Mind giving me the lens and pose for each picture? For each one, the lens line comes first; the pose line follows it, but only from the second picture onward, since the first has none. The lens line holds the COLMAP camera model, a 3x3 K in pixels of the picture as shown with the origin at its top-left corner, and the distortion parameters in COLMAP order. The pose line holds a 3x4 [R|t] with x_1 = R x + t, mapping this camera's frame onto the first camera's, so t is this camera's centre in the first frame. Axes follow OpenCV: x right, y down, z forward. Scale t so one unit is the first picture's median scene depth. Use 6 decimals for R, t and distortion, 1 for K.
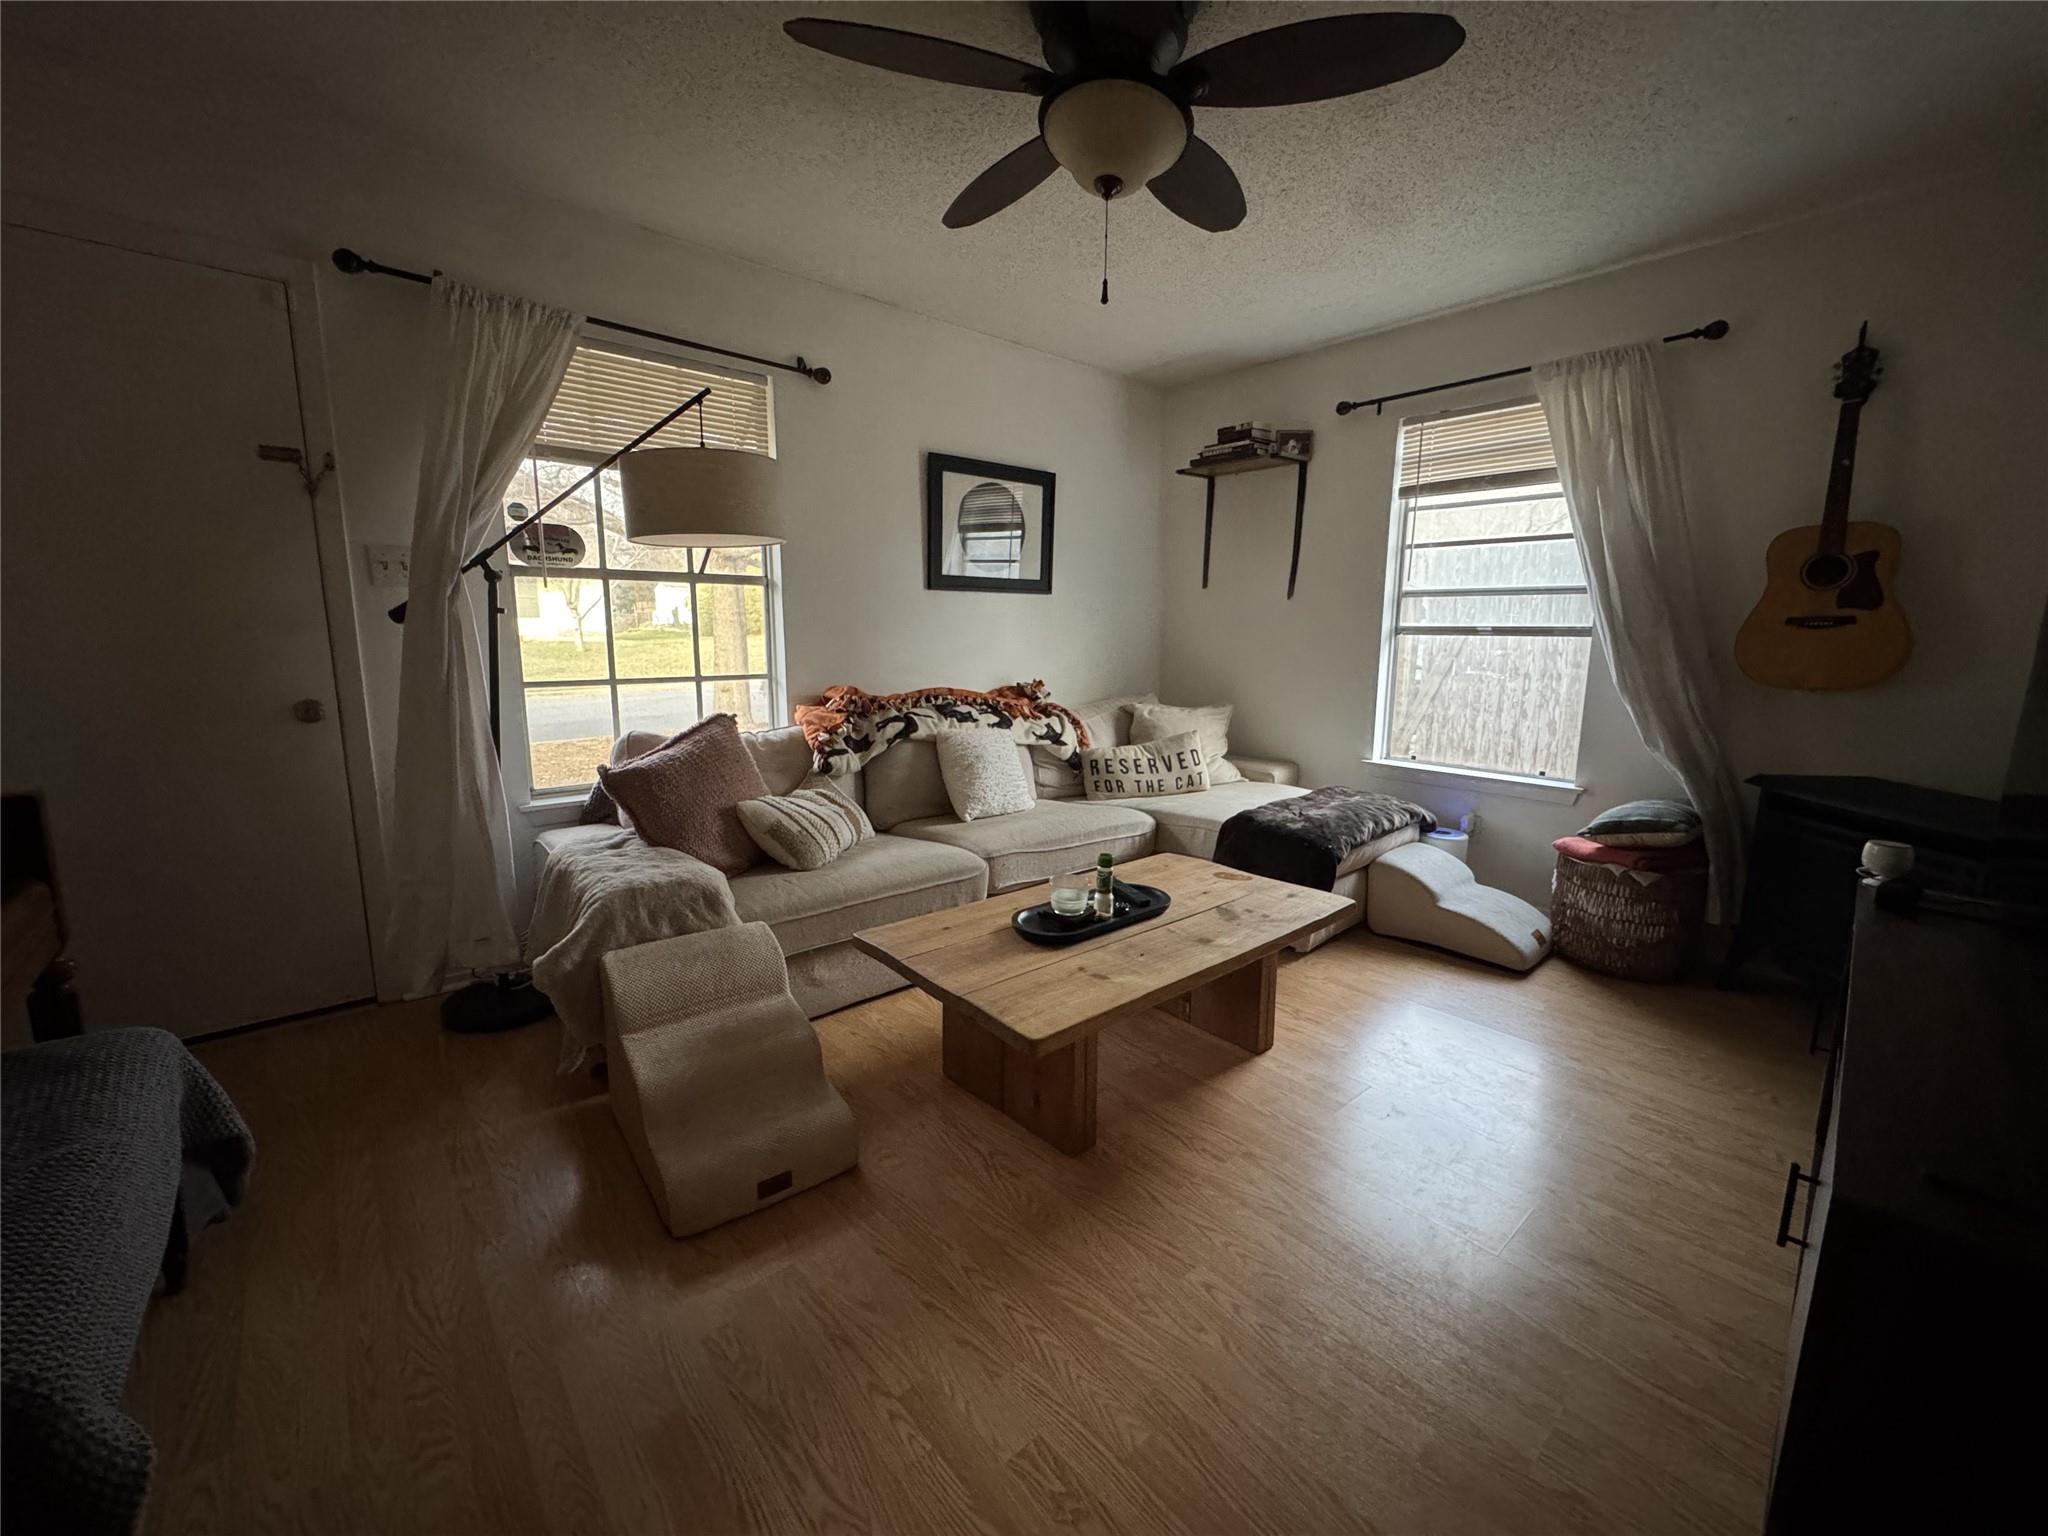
lens RADIAL K [[819.6, 0, 1027.2], [0, 819.6, 767.9], [0, 0, 1]] dist [0.002315, 0.000042]
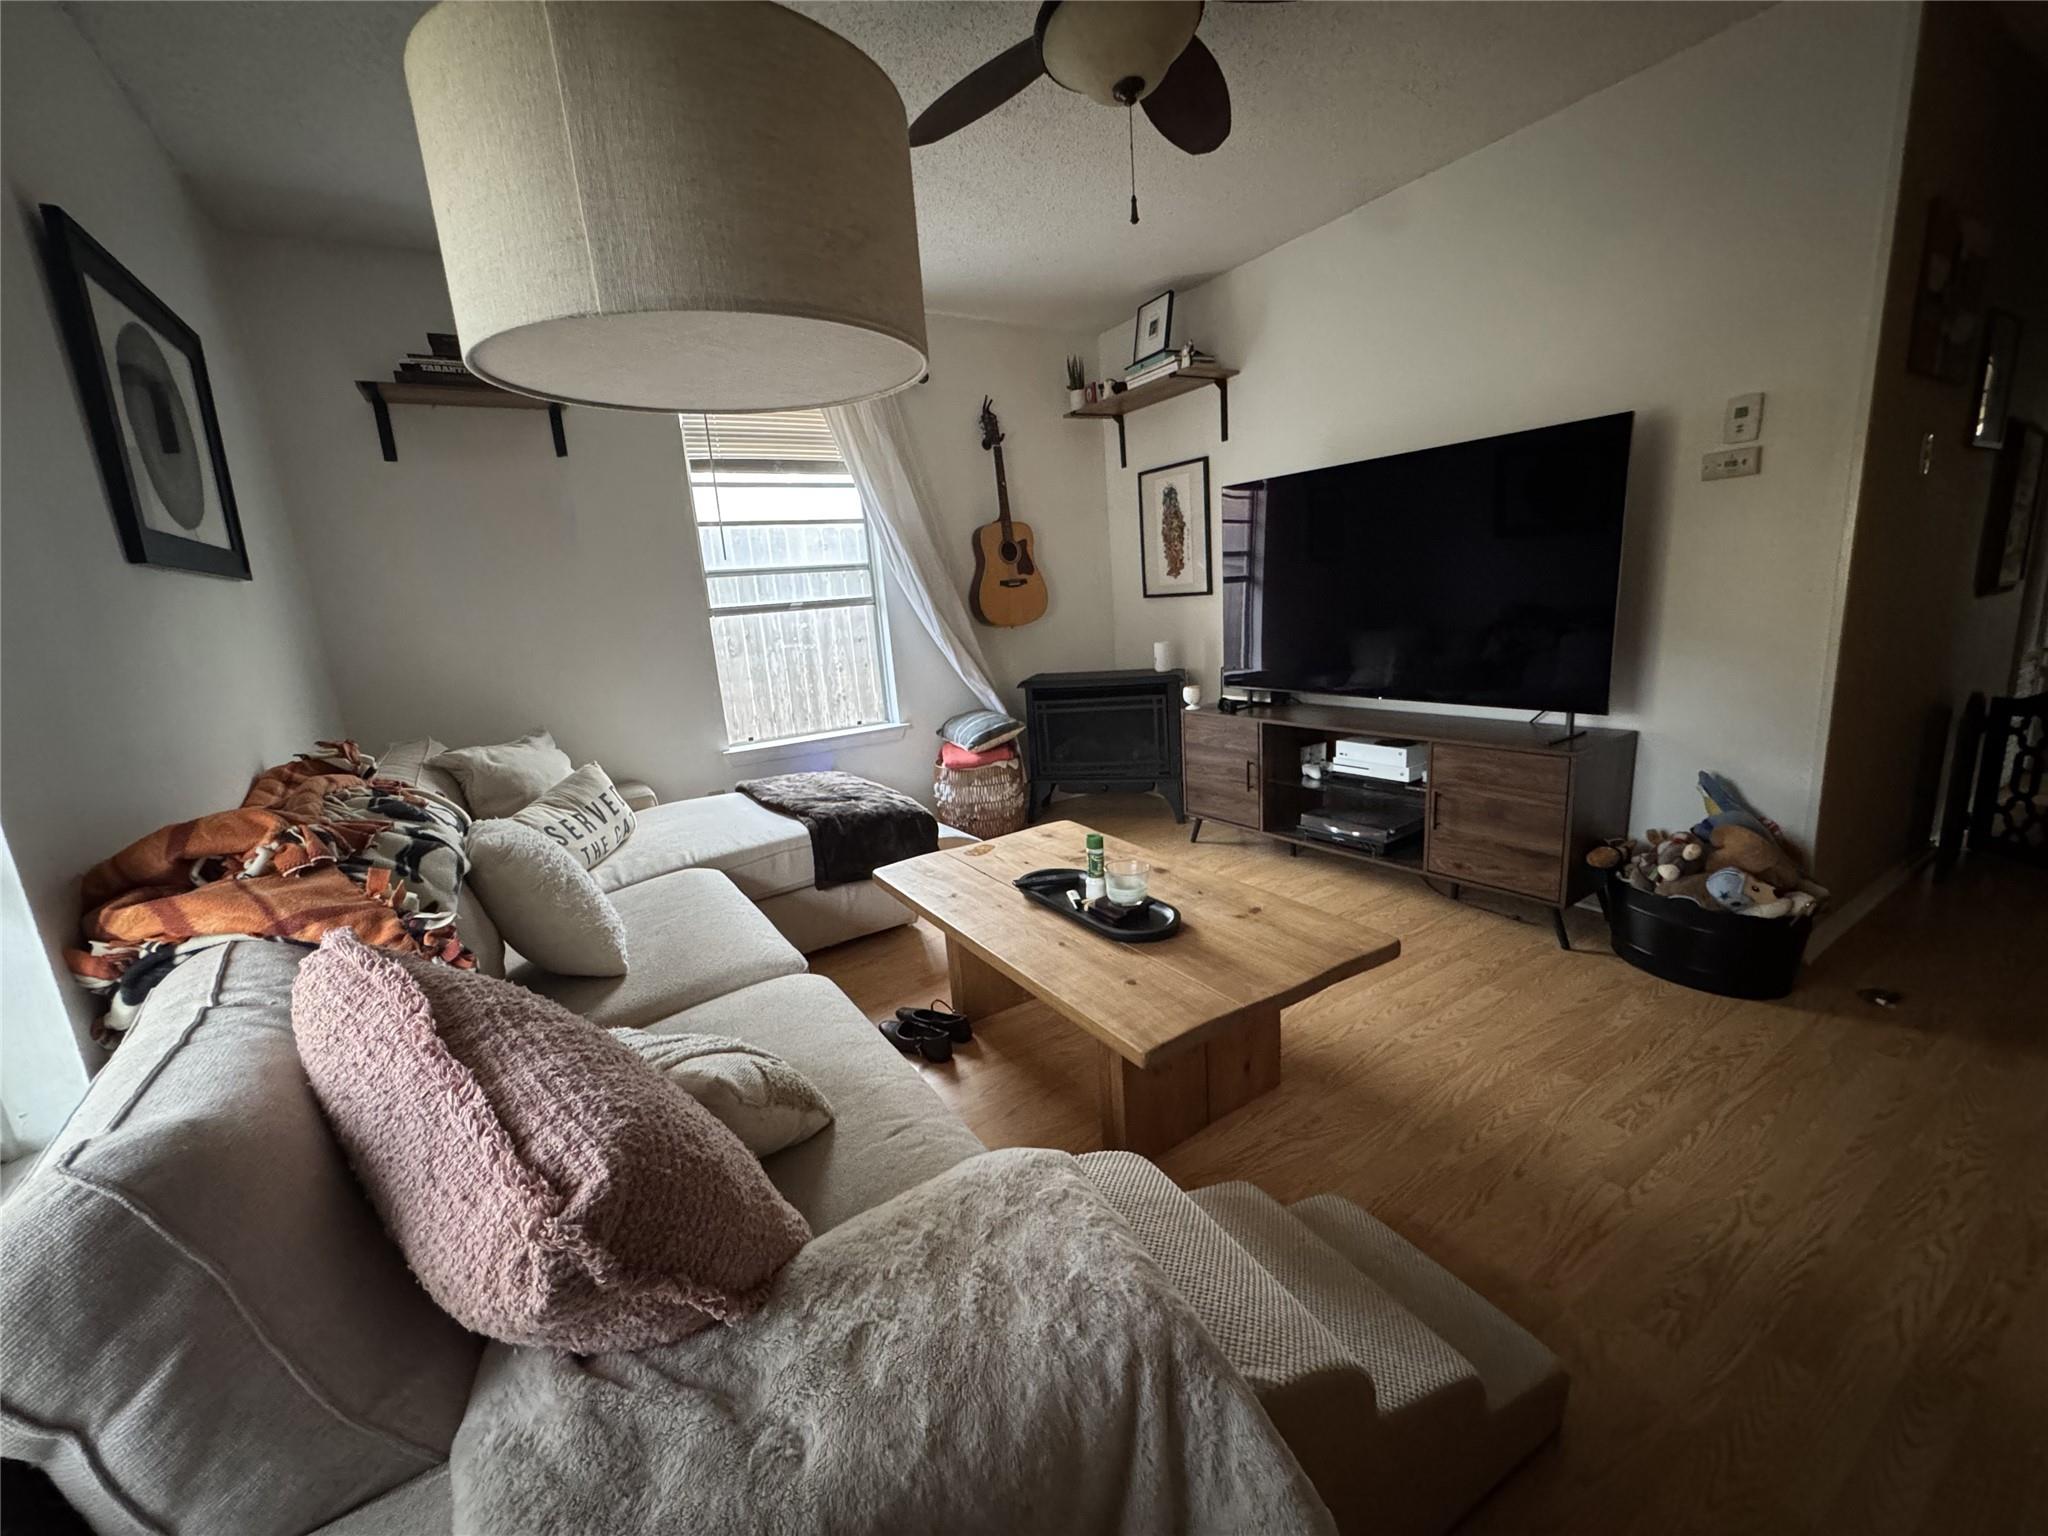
lens RADIAL K [[819.6, 0, 1025.9], [0, 819.6, 761.6], [0, 0, 1]] dist [0.002315, 0.000042]
pose [[0.160903, -0.223284, 0.961381, -0.578971], [0.236780, 0.954360, 0.182024, -0.117276], [-0.958147, 0.198348, 0.206429, 0.643054]]
